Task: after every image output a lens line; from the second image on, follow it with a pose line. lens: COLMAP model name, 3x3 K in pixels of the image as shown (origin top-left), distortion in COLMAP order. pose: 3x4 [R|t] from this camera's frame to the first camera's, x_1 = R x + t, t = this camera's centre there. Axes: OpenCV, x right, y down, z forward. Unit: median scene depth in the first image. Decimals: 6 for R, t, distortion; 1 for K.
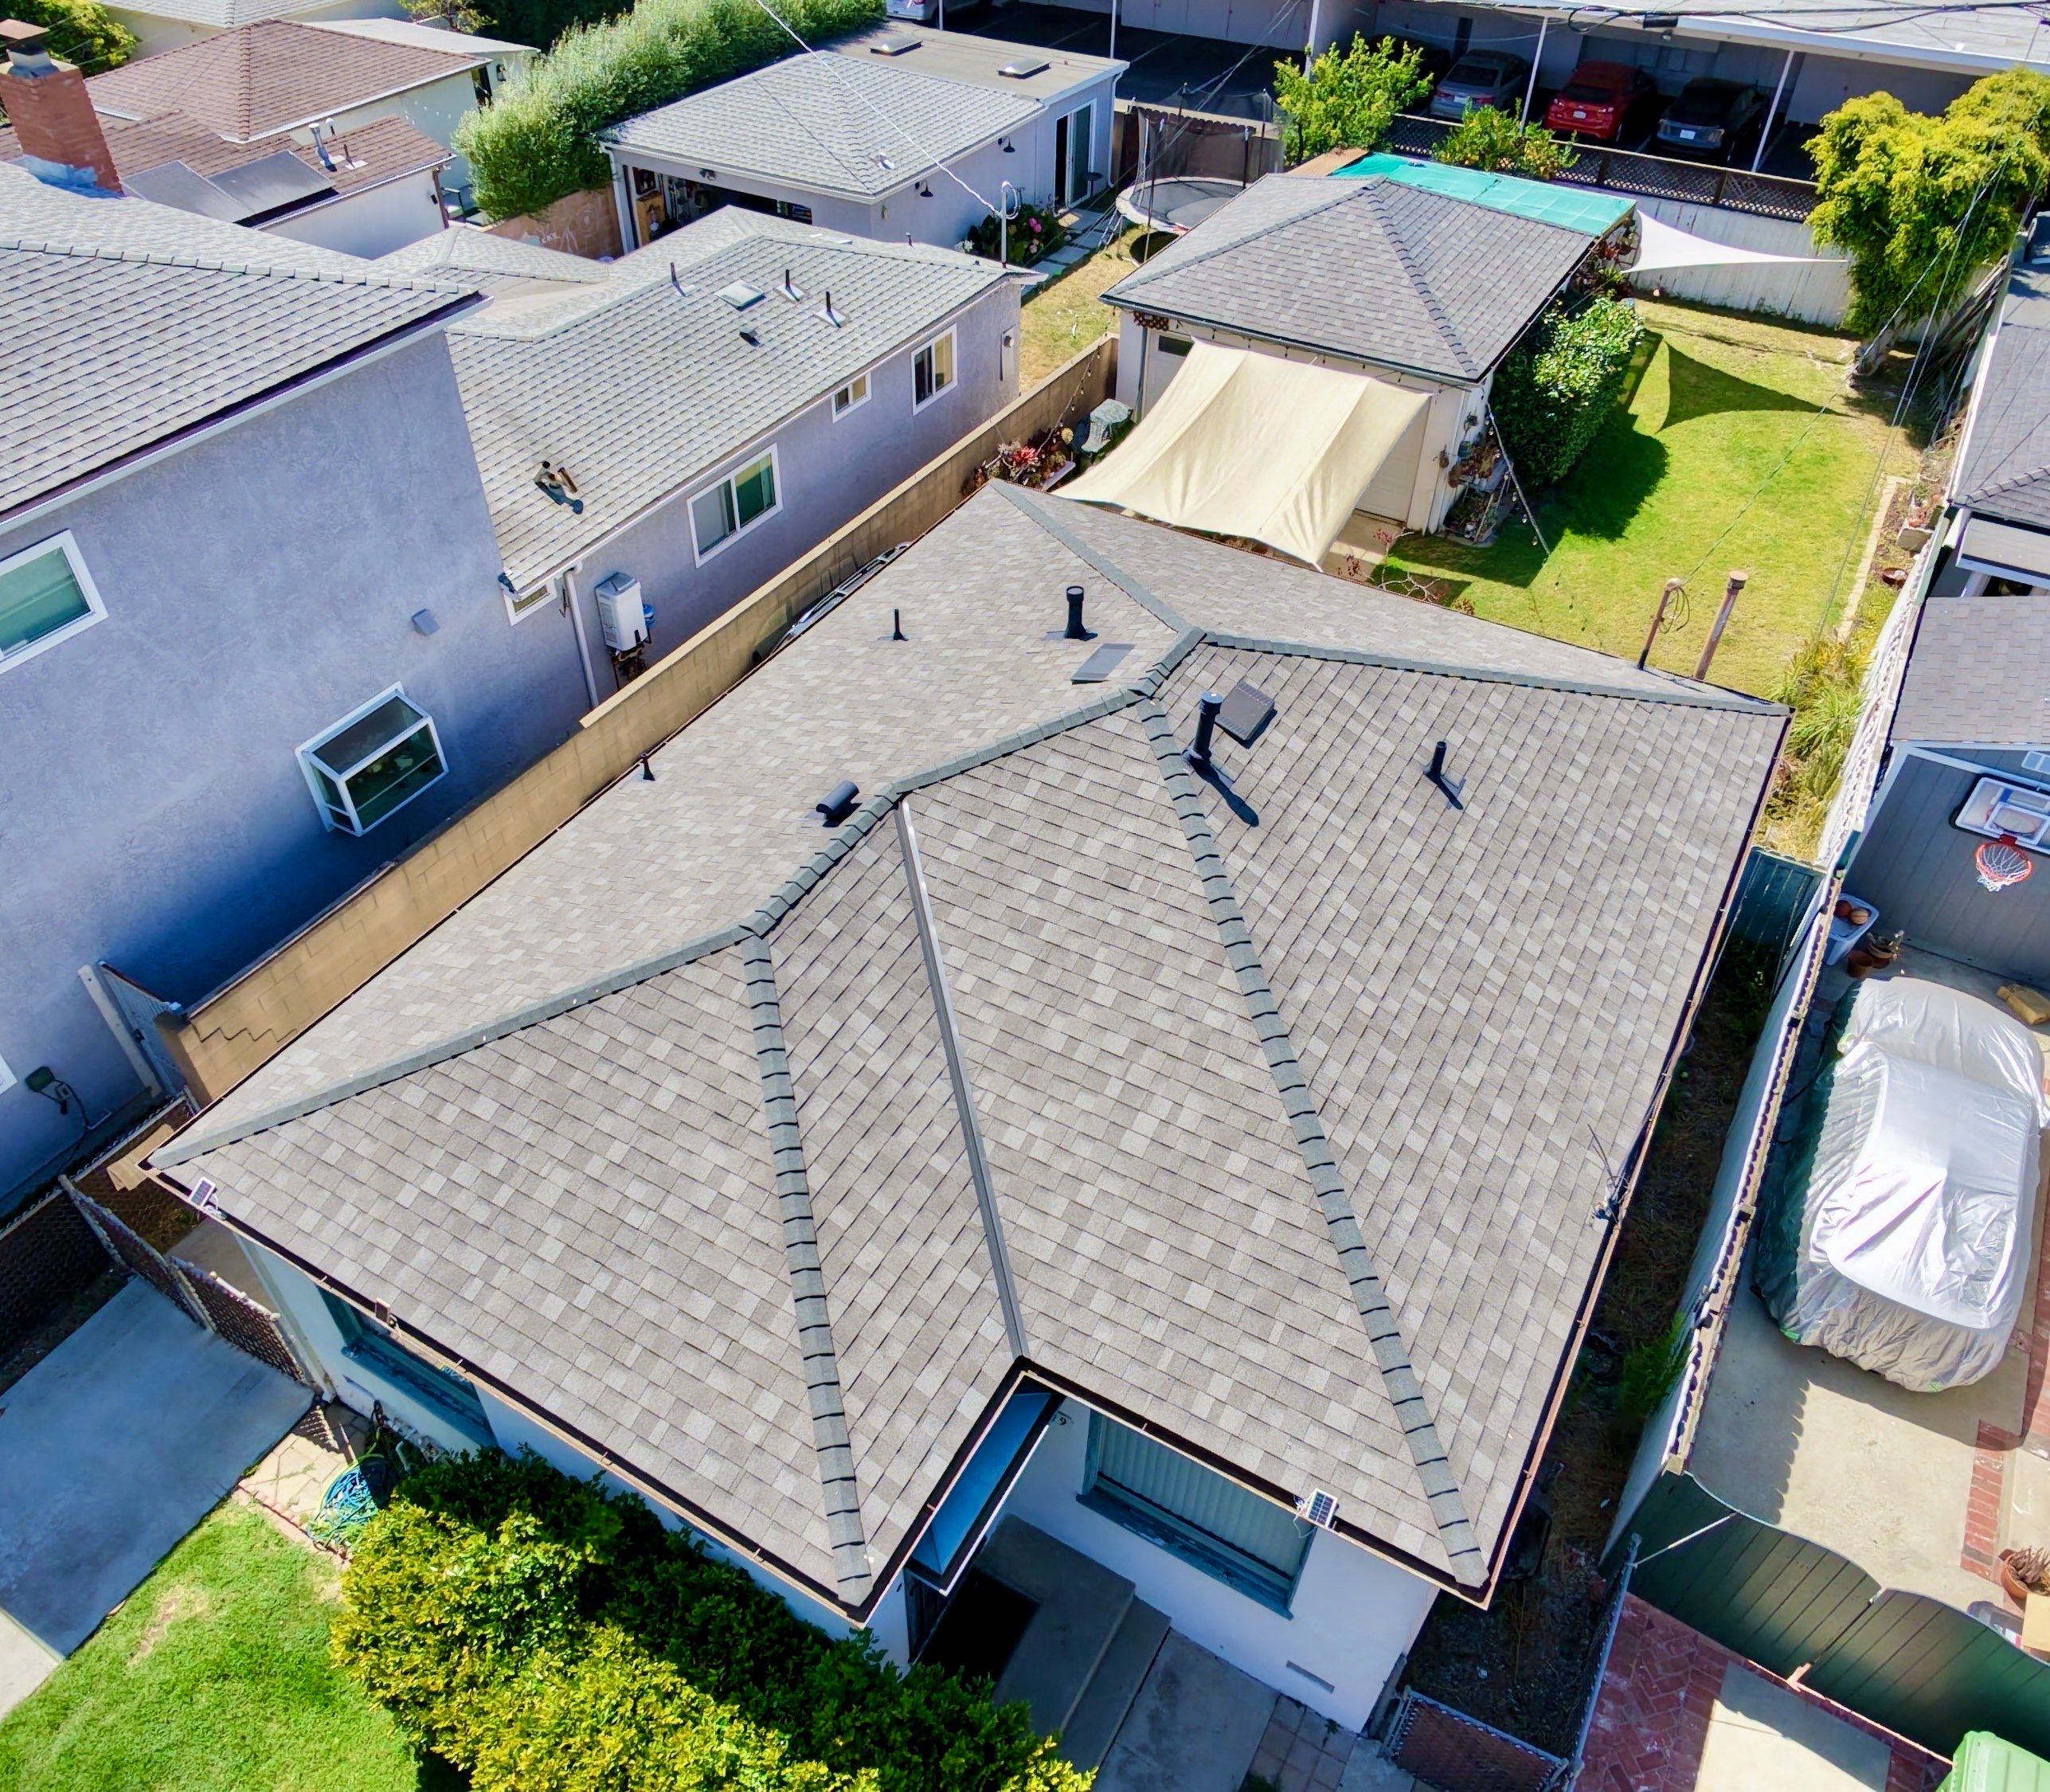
lens RADIAL K [[1516.0, 0, 1001.0], [0, 1516.0, 894.4], [0, 0, 1]] dist [0.004410, -0.010702]
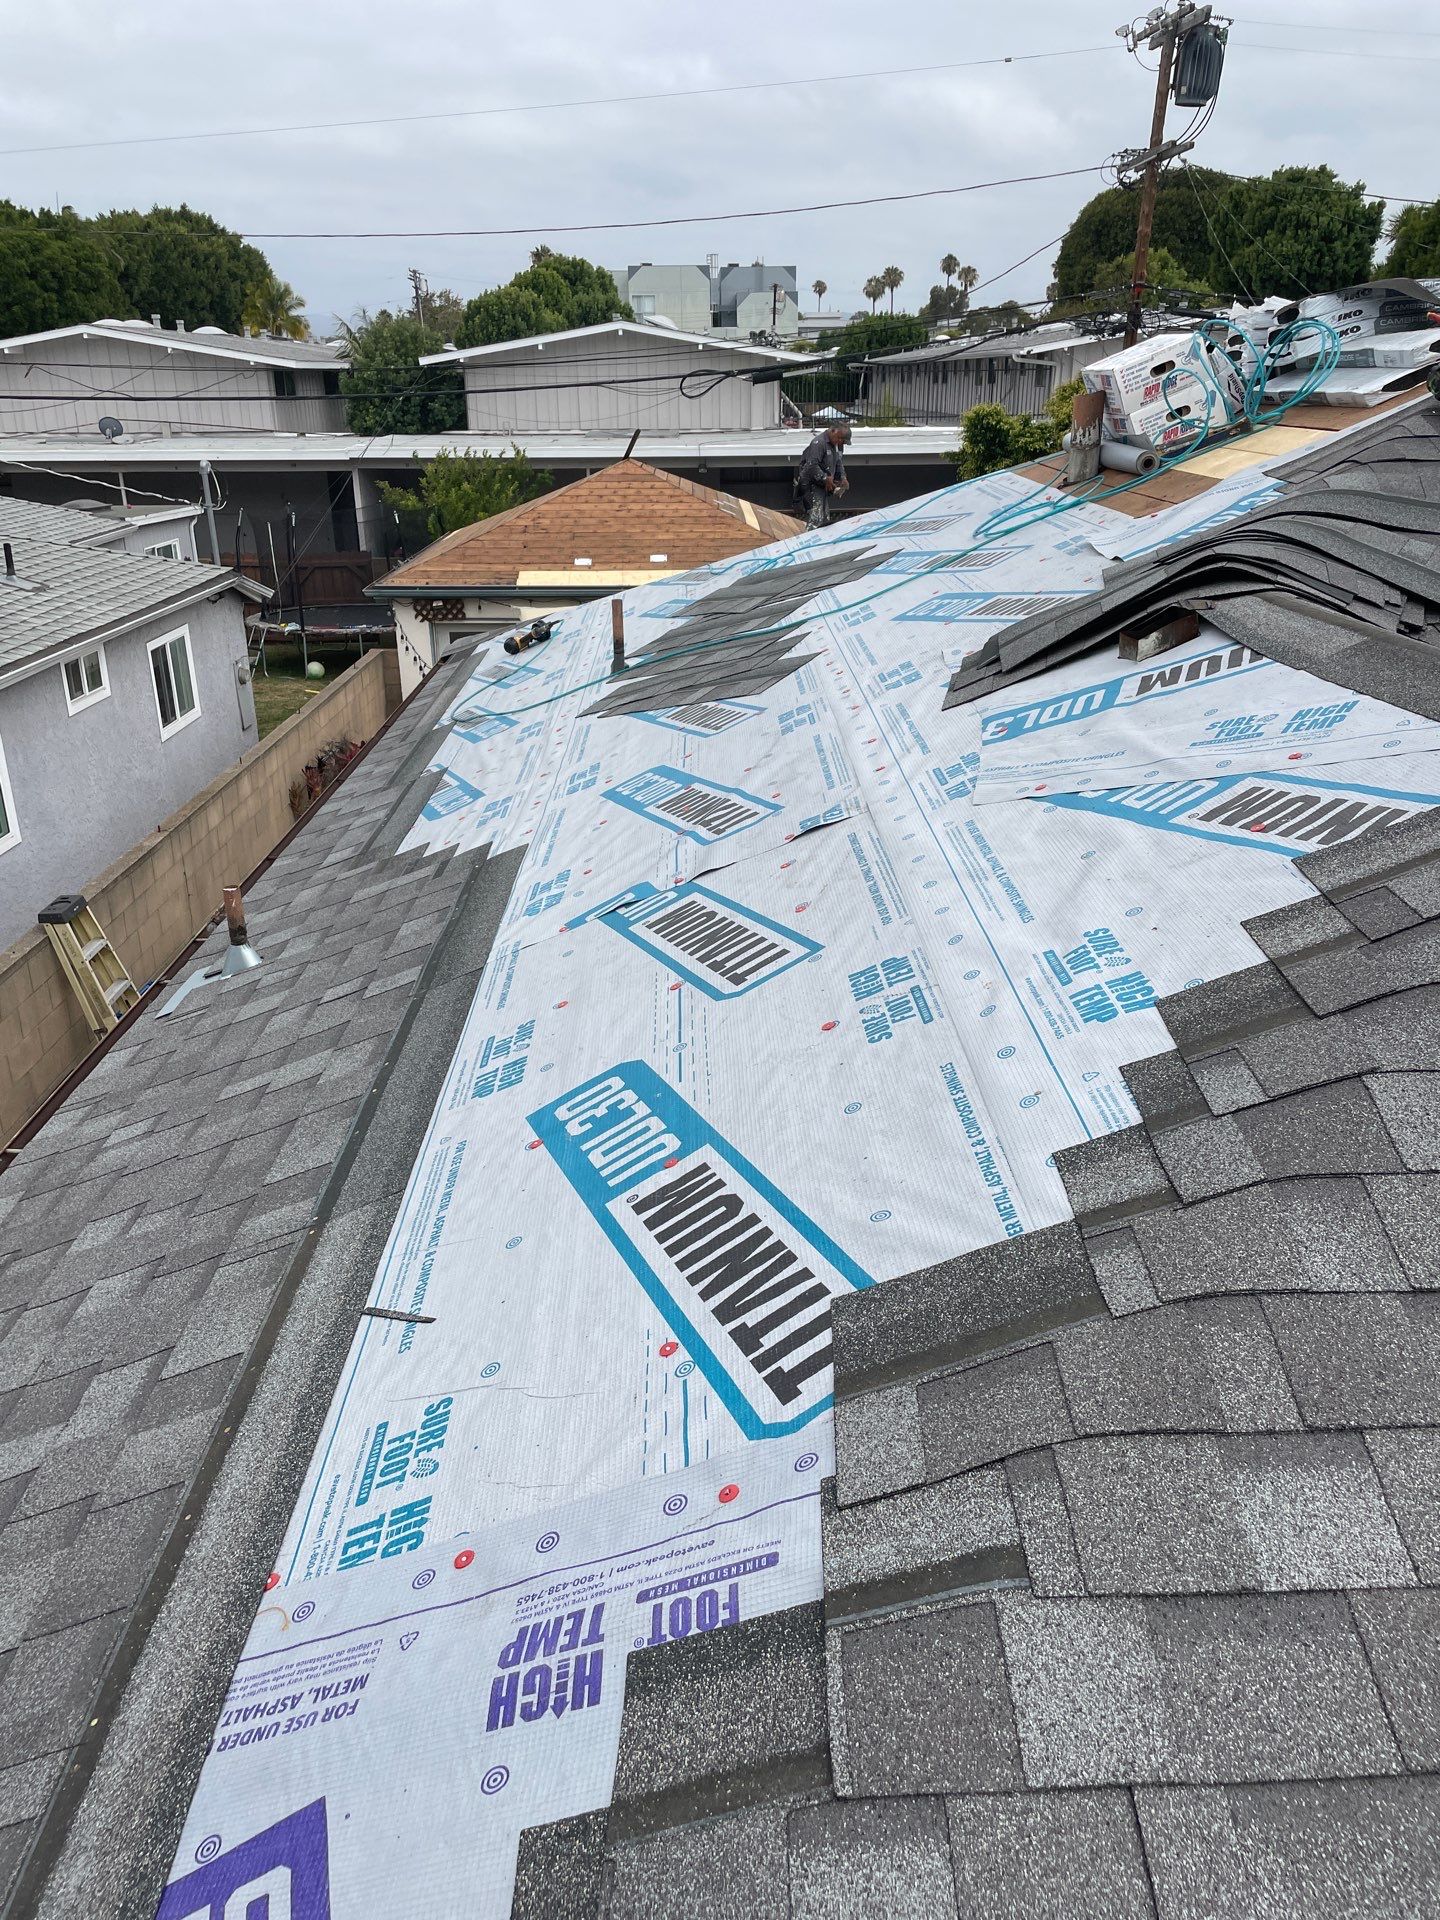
lens RADIAL K [[1449.7, 0, 721.2], [0, 1449.7, 933.1], [0, 0, 1]] dist [0.090421, -0.125580]
pose [[0.851662, -0.200739, 0.484124, -0.358432], [0.366254, 0.888698, -0.275815, 0.053301], [-0.374873, 0.412214, 0.830392, 0.826736]]
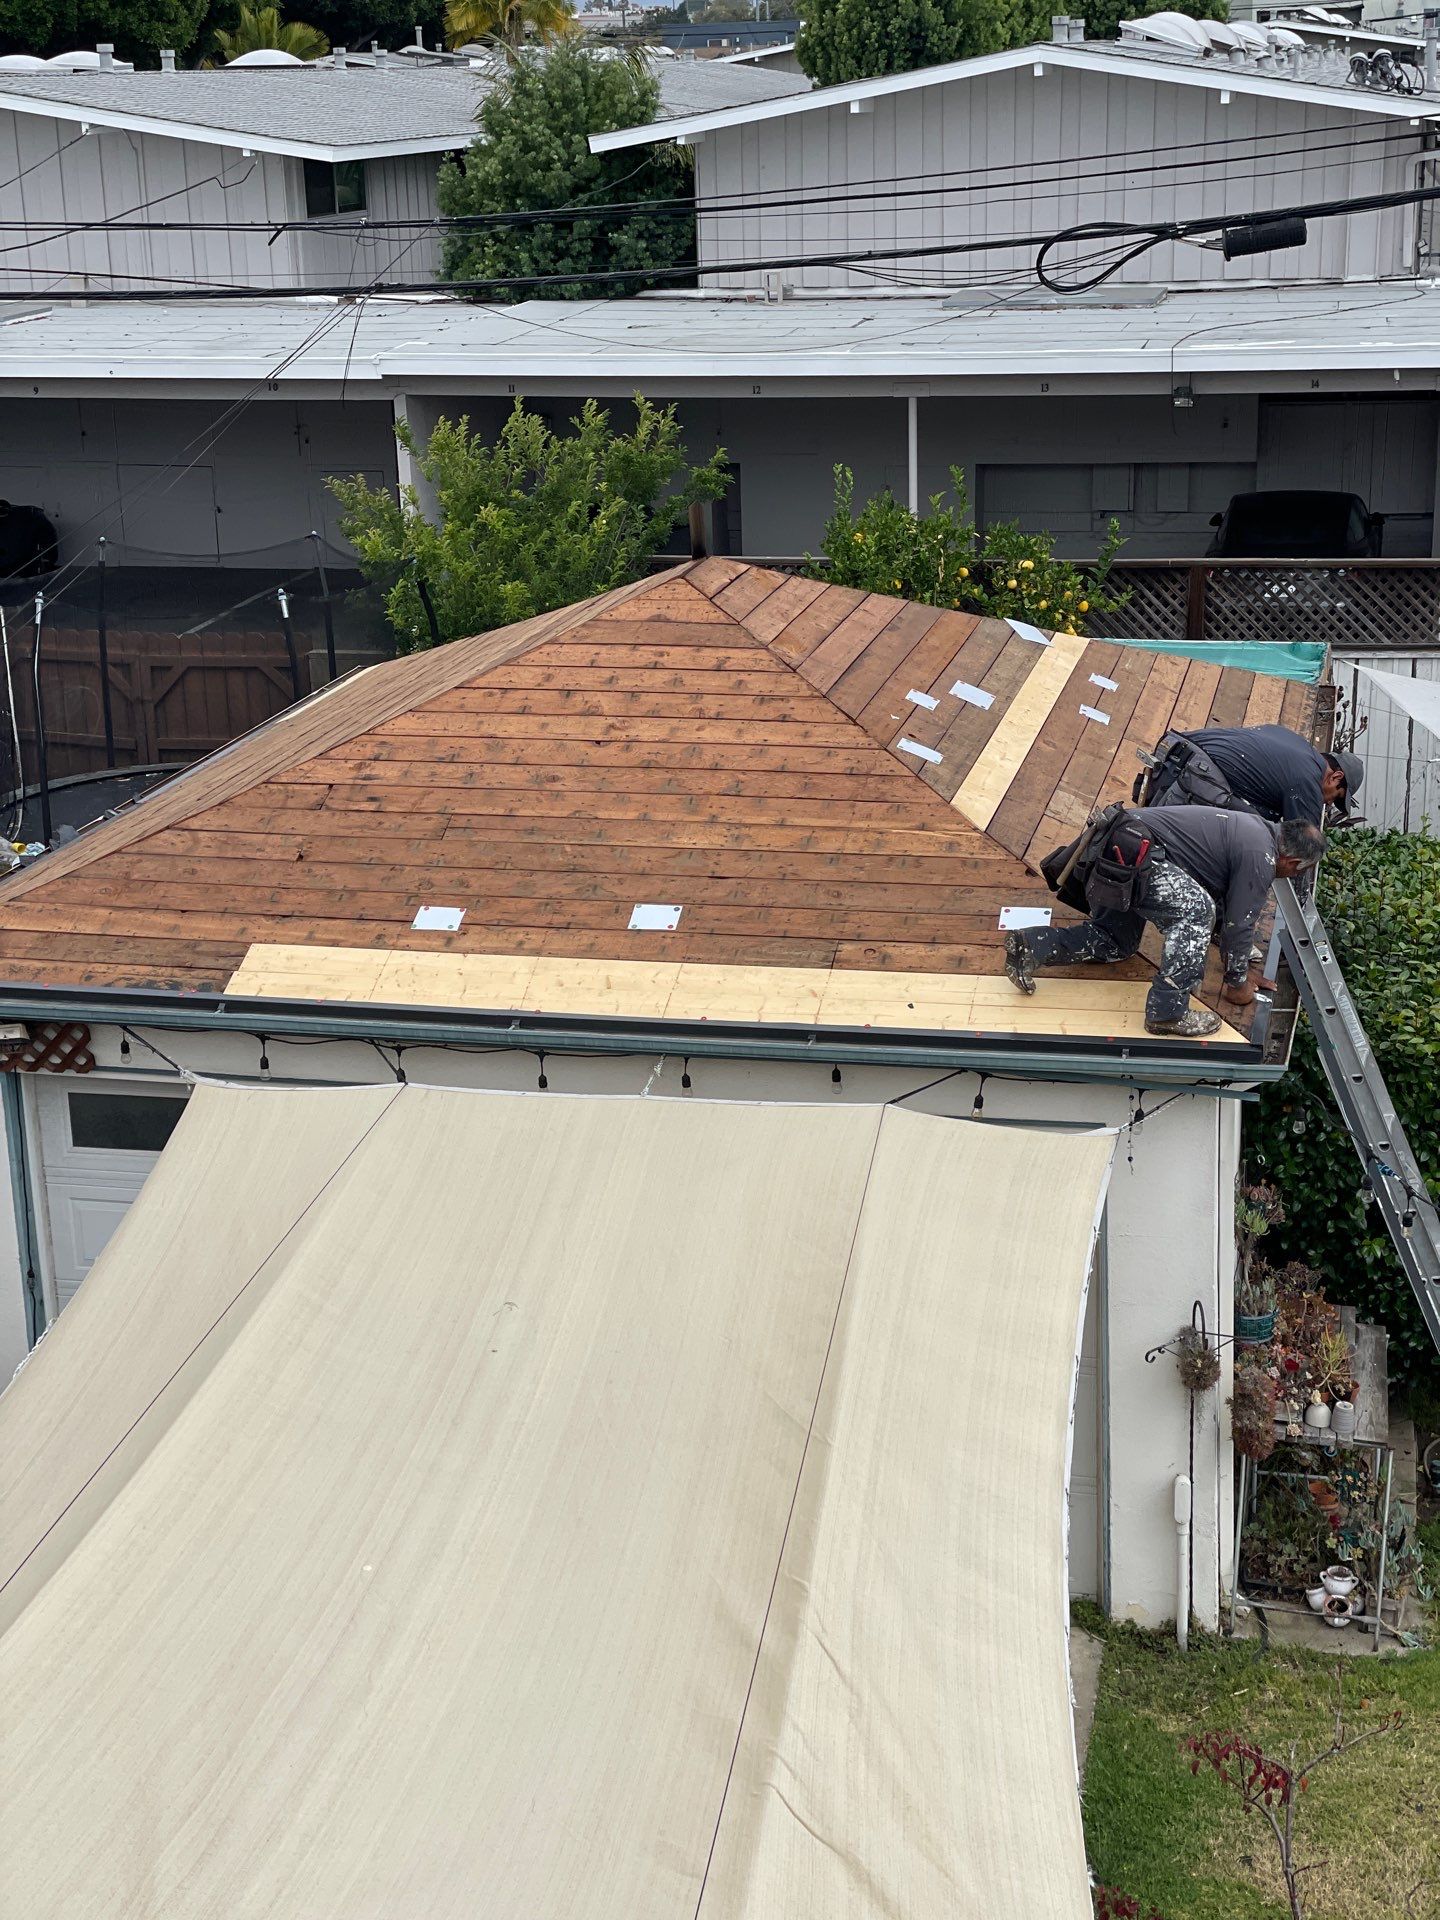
lens RADIAL K [[2792.7, 0, 720.0], [0, 2792.7, 960.0], [0, 0, 1]] dist [0.120178, -0.154897]
pose [[0.957194, -0.120243, 0.263290, 0.182200], [0.220084, 0.893156, -0.392219, -0.348491], [-0.187997, 0.433376, 0.881387, 1.097853]]
